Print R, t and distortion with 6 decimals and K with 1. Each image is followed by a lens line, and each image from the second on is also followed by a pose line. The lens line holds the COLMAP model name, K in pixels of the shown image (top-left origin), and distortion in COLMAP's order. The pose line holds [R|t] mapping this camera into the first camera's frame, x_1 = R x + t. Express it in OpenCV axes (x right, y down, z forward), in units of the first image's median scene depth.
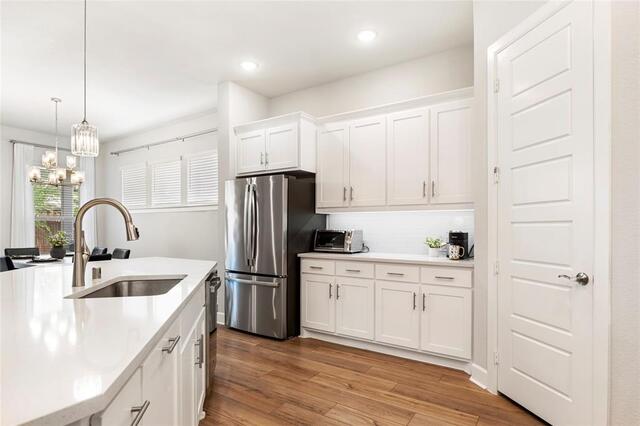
lens RADIAL K [[347.7, 0, 318.6], [0, 347.7, 230.3], [0, 0, 1]] dist [-0.002317, -0.000833]
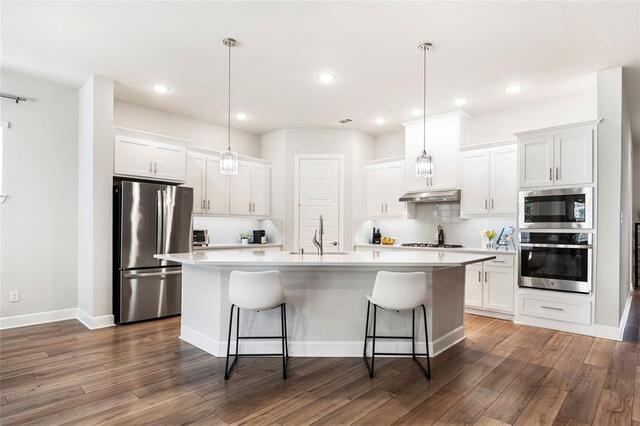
lens RADIAL K [[347.7, 0, 318.6], [0, 347.7, 230.3], [0, 0, 1]] dist [-0.002317, -0.000833]
pose [[0.182758, -0.004527, 0.983147, -1.394316], [0.001066, 0.999990, 0.004406, -0.002298], [-0.983157, 0.000242, 0.182761, 0.290460]]
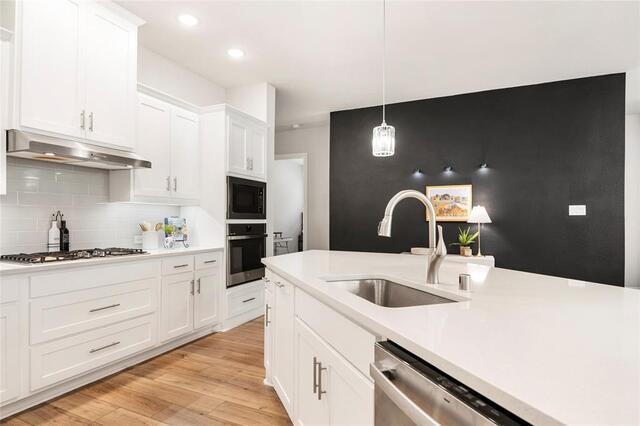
lens RADIAL K [[349.6, 0, 320.0], [0, 349.6, 213.0], [0, 0, 1]] dist [0.001350, 0.000516]
pose [[-0.989521, -0.011129, -0.143958, -0.115867], [-0.009492, 0.999882, -0.012055, -0.012336], [0.144075, -0.010563, -0.989510, 0.933446]]
